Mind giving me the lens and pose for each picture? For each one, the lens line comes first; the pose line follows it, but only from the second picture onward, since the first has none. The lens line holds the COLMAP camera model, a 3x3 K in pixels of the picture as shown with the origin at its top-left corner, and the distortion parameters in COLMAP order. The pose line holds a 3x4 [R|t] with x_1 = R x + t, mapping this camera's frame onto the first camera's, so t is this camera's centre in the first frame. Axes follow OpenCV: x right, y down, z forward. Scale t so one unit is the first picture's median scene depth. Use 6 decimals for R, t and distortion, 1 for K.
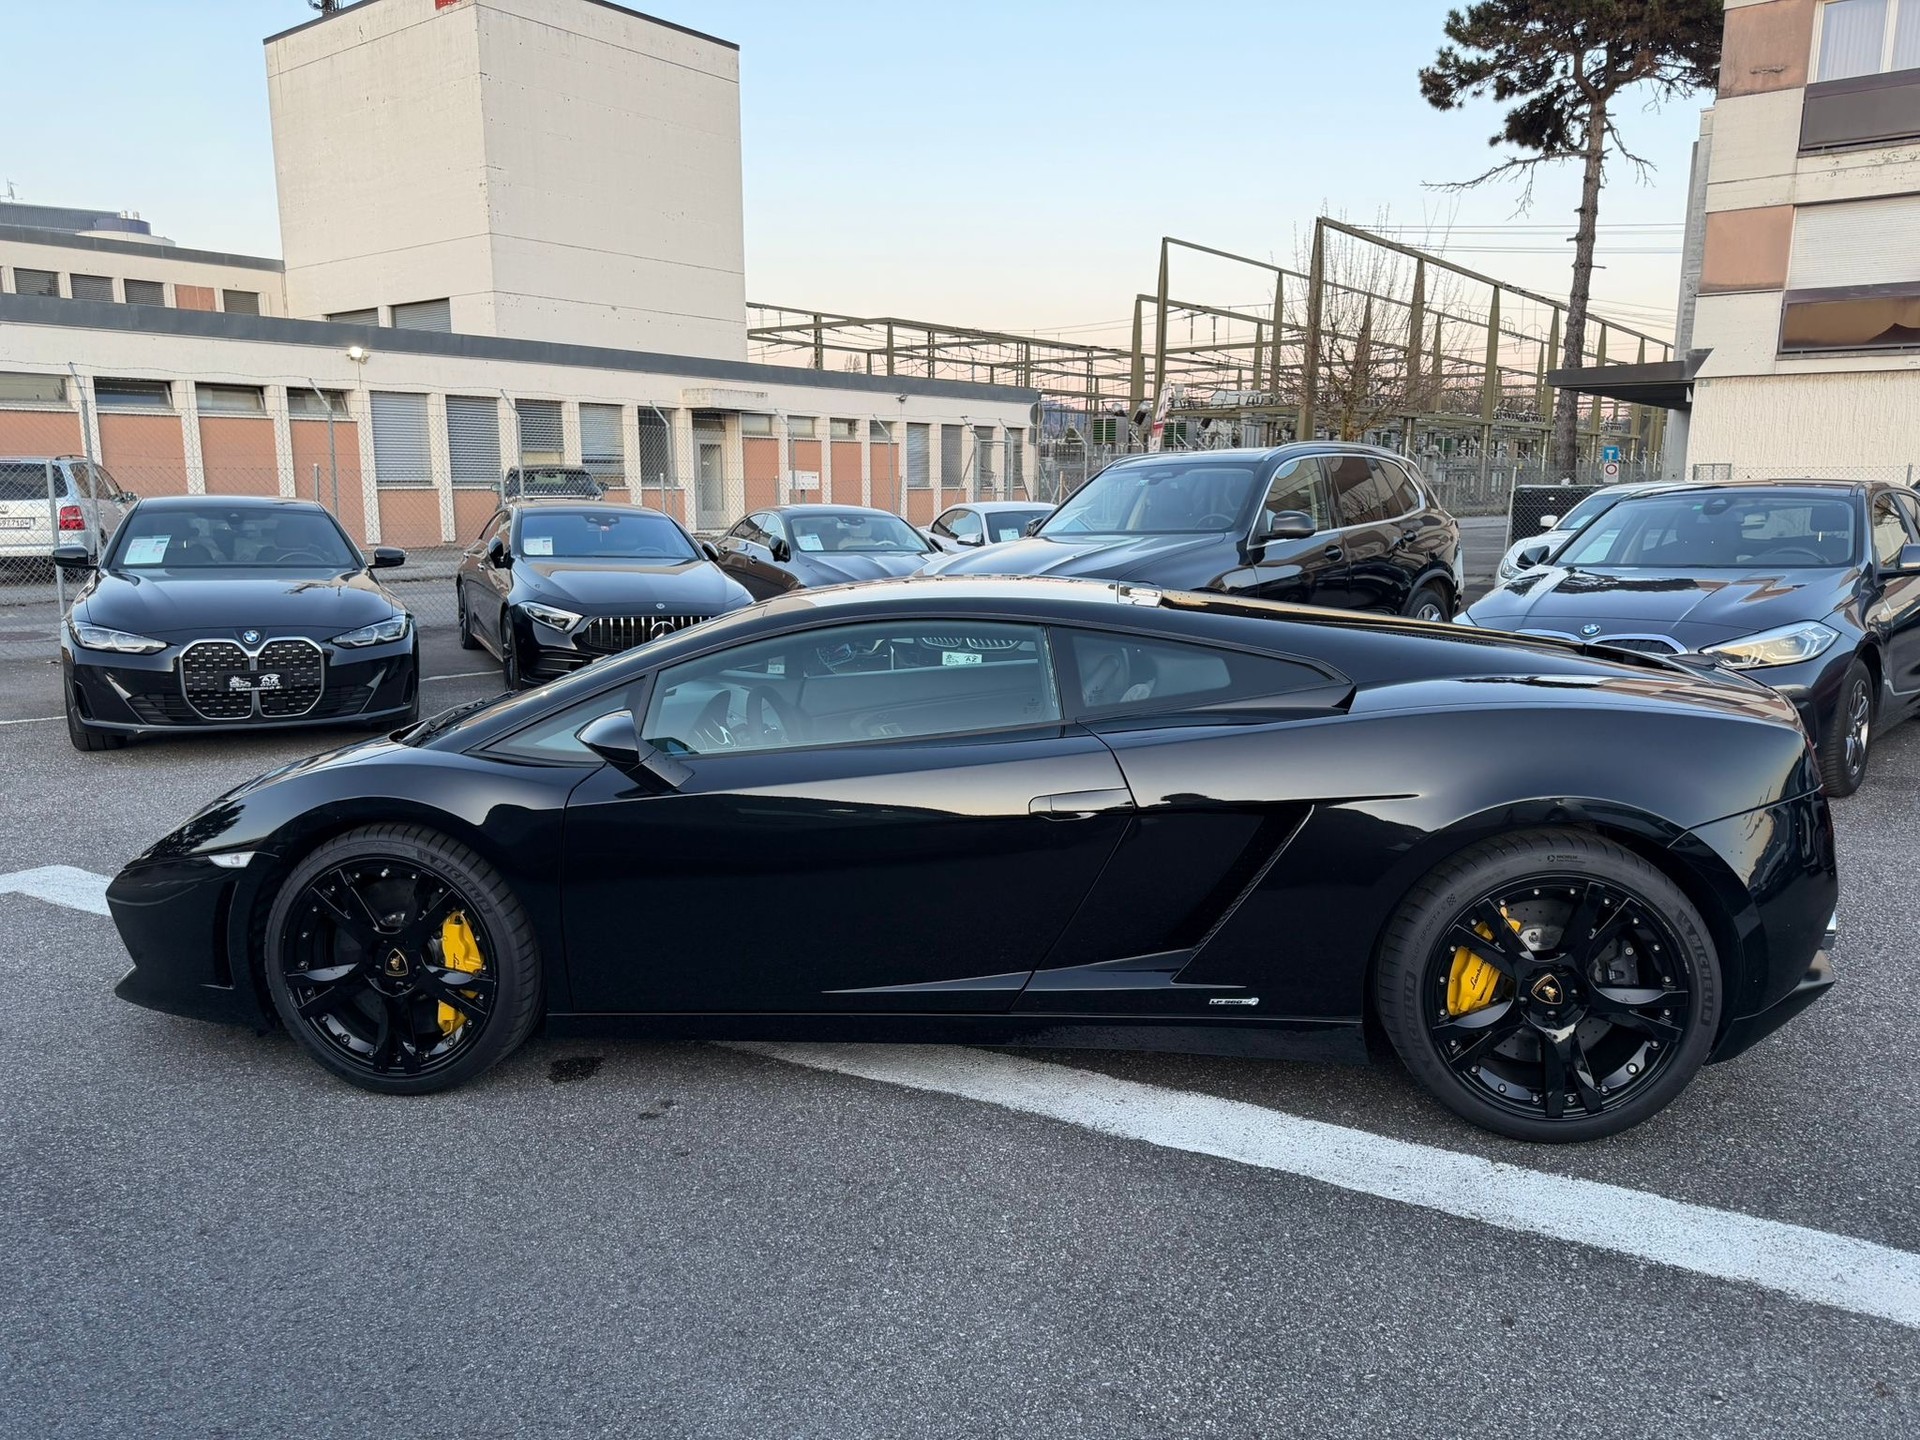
lens RADIAL K [[1360.7, 0, 941.4], [0, 1360.7, 748.6], [0, 0, 1]] dist [0.033072, -0.039814]
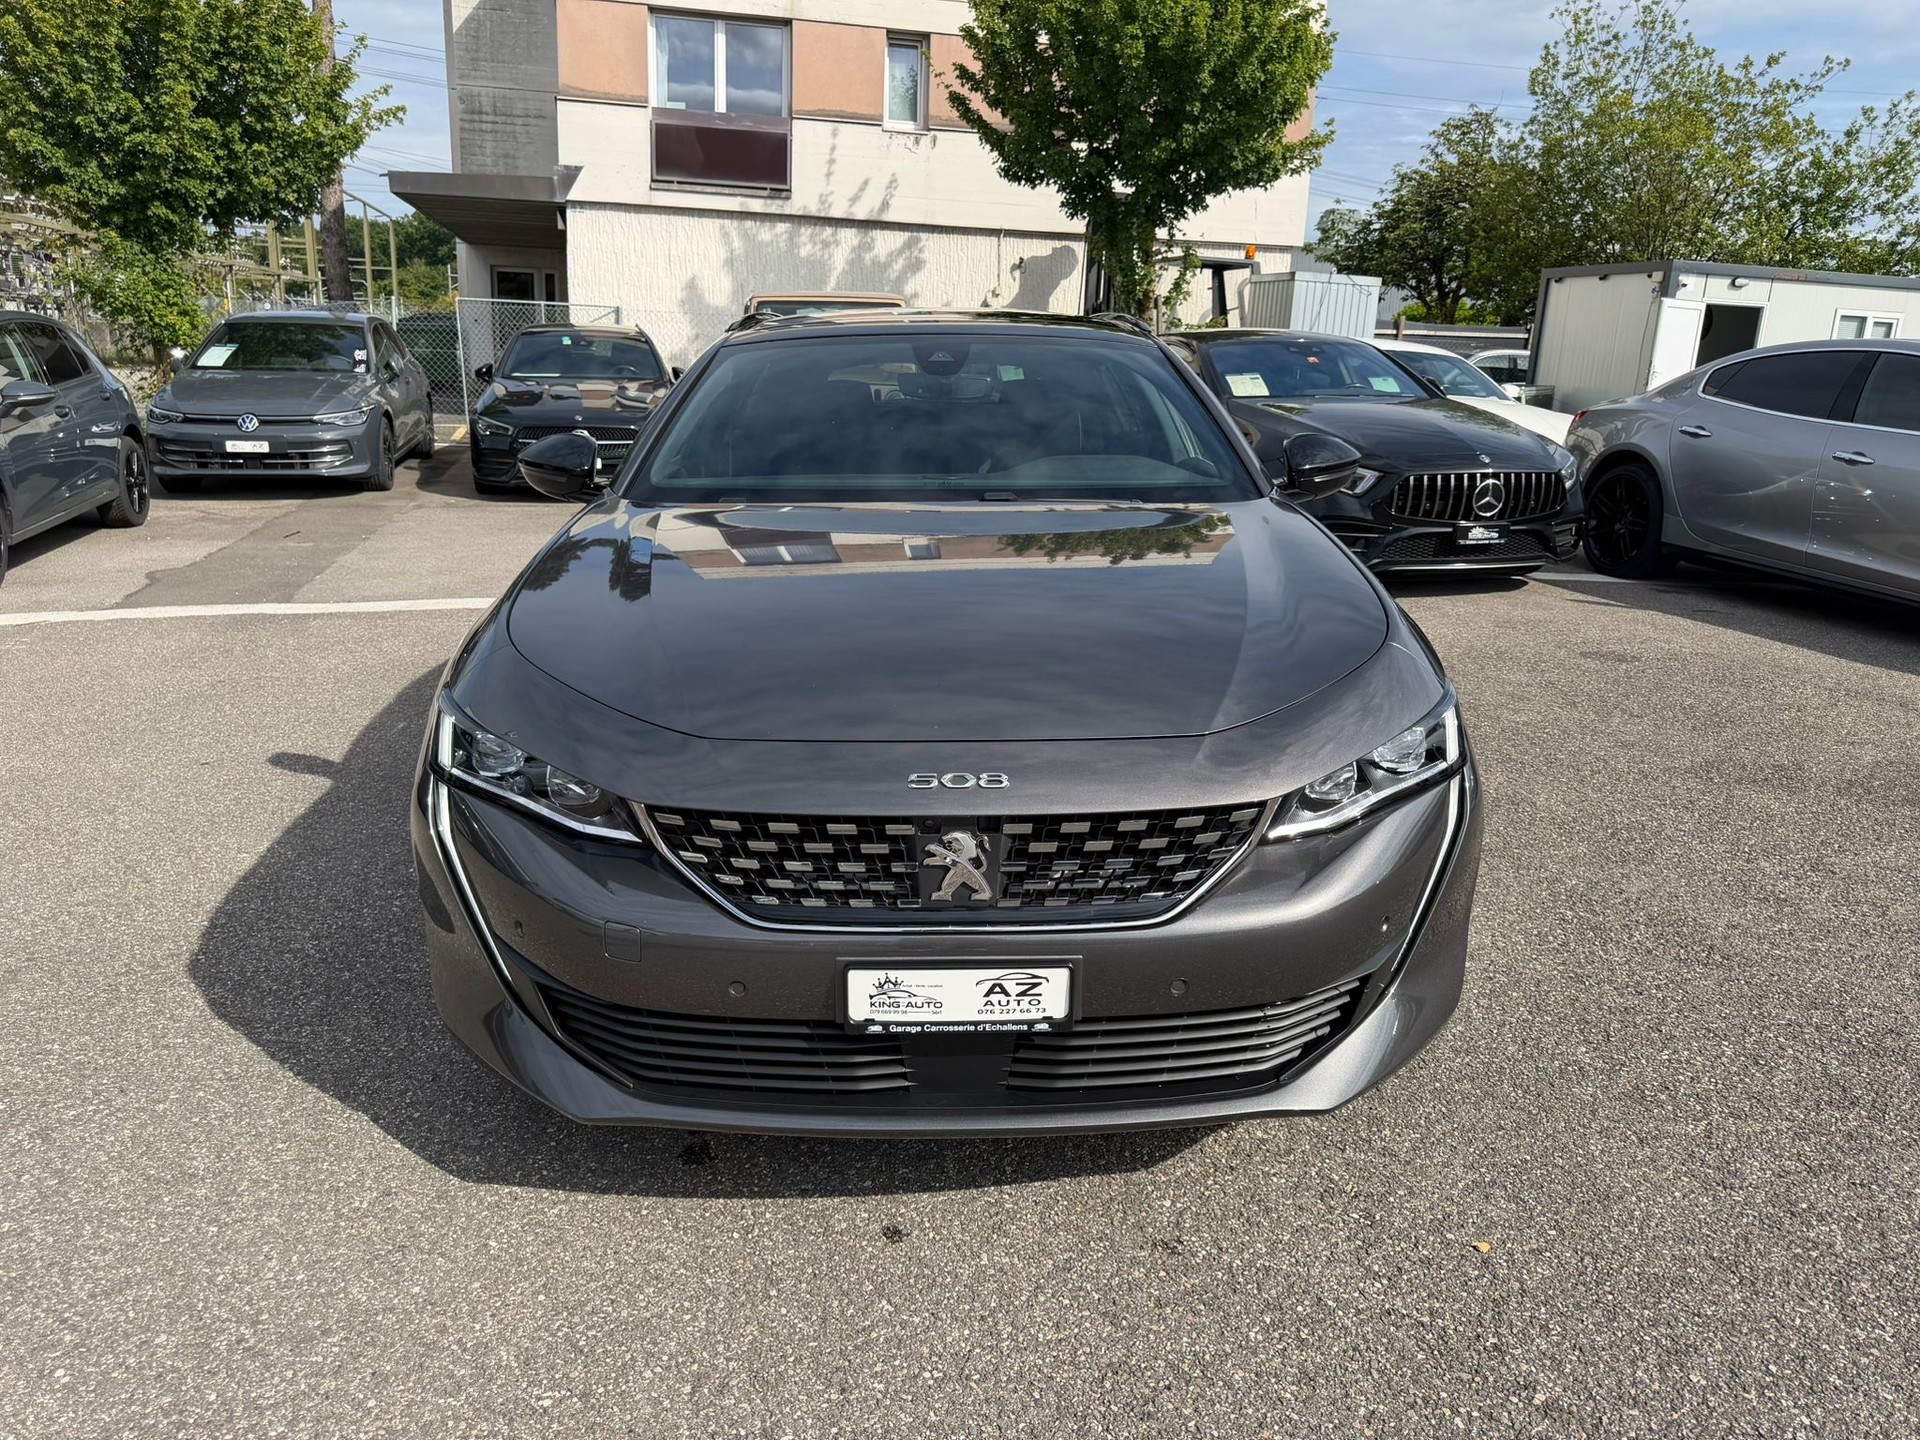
lens RADIAL K [[1353.7, 0, 967.9], [0, 1353.7, 690.6], [0, 0, 1]] dist [0.048307, -0.056948]
pose [[0.609006, -0.167702, 0.775234, -0.002186], [0.115846, 0.985718, 0.122229, -0.030196], [-0.784660, 0.015369, 0.619736, 0.190973]]
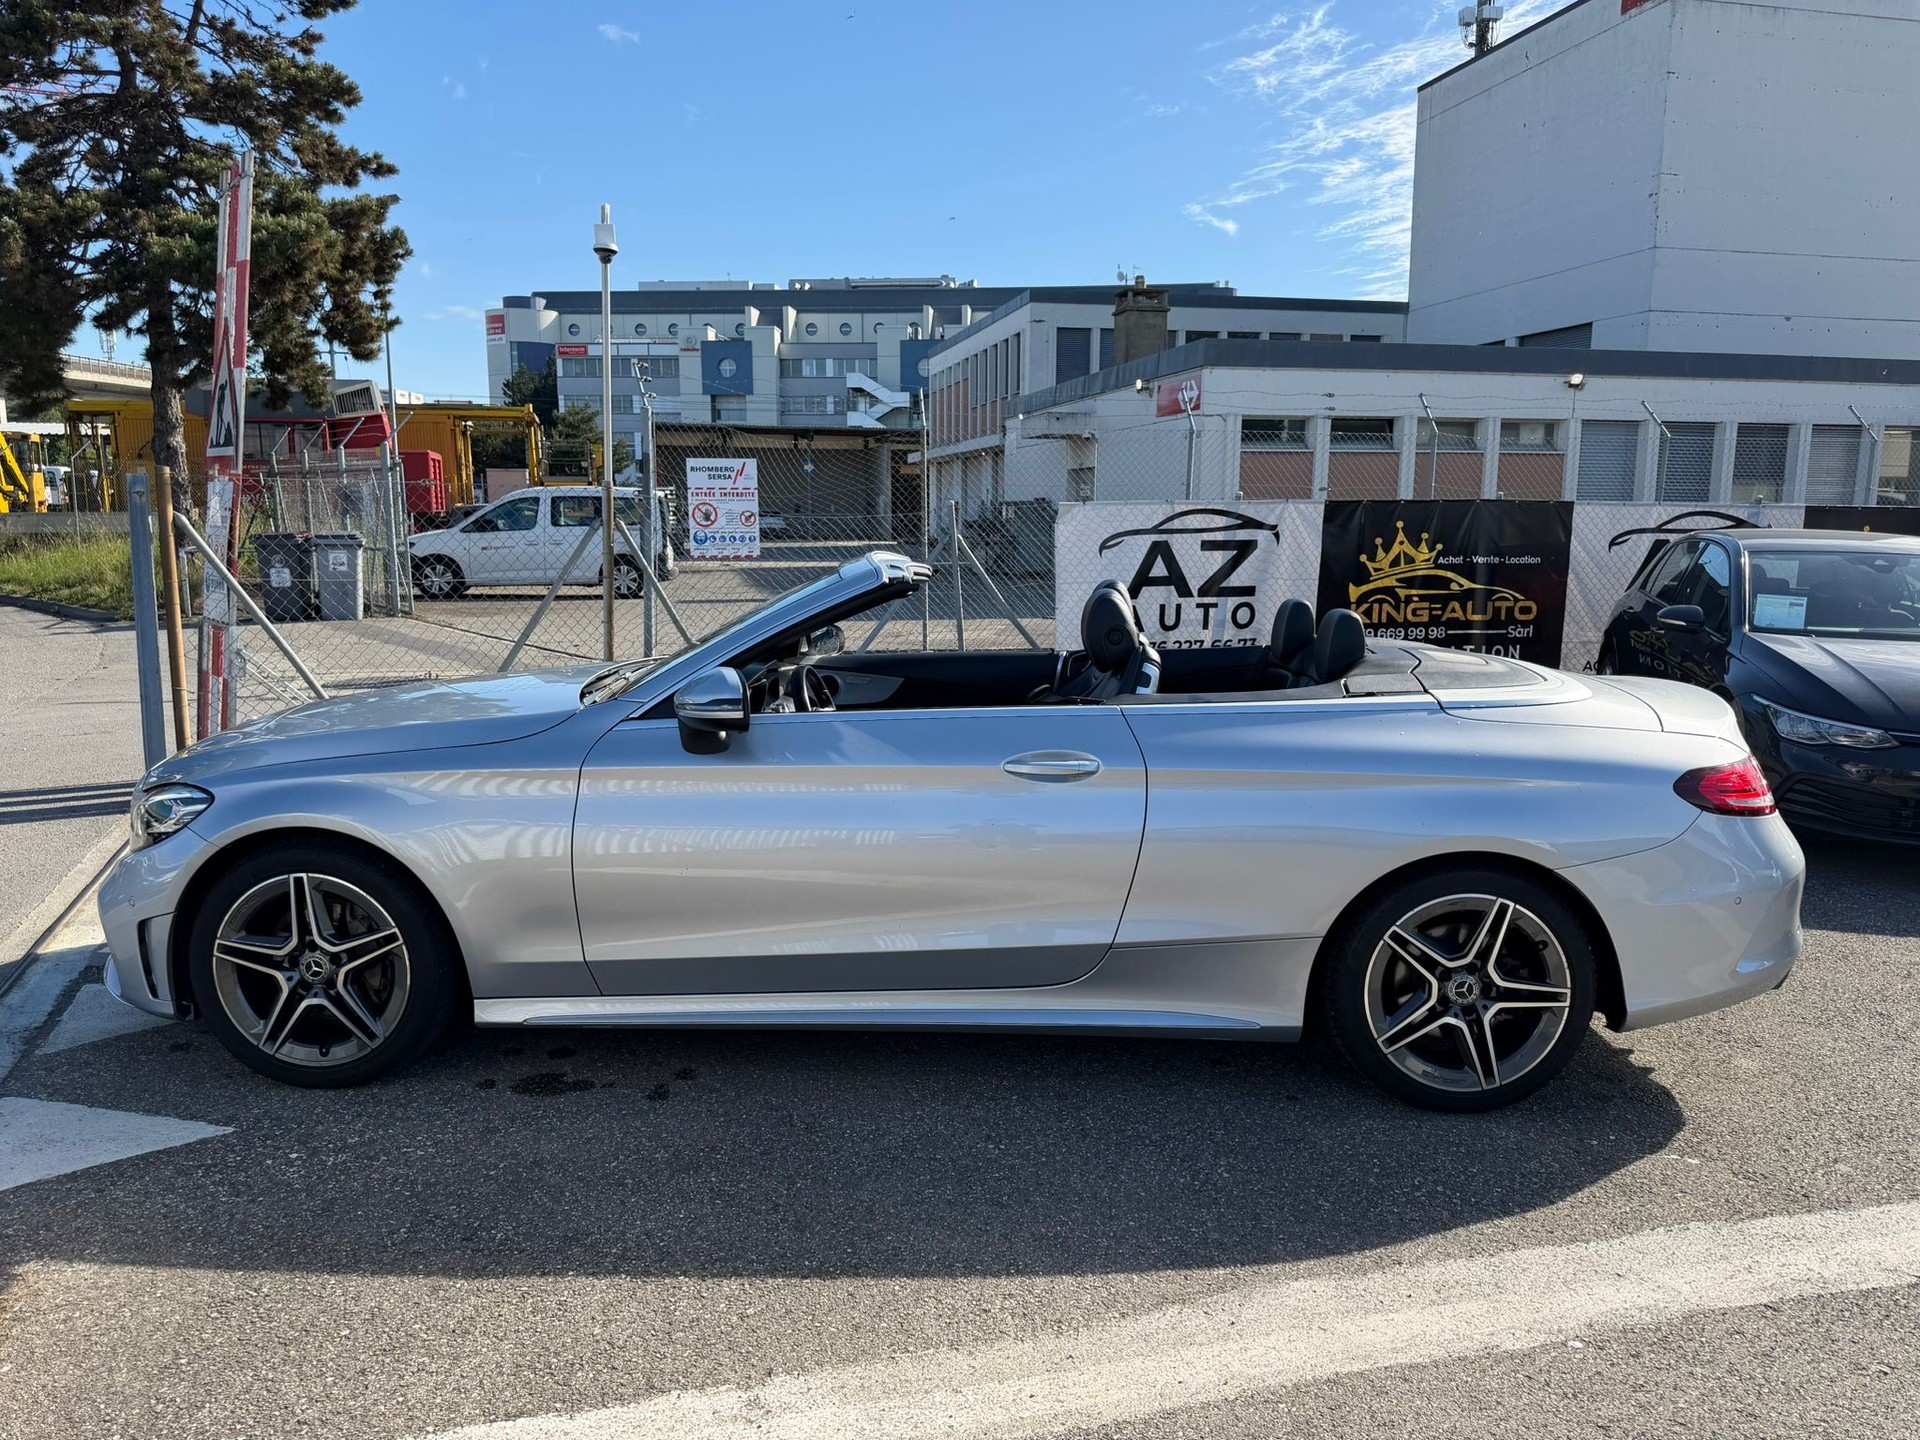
lens RADIAL K [[1353.7, 0, 960.5], [0, 1353.7, 719.0], [0, 0, 1]] dist [0.048307, -0.056948]
pose [[0.777238, 0.090416, -0.622676, -0.123292], [-0.118352, 0.992965, -0.003546, -0.009074], [0.617975, 0.076450, 0.782472, 0.039119]]
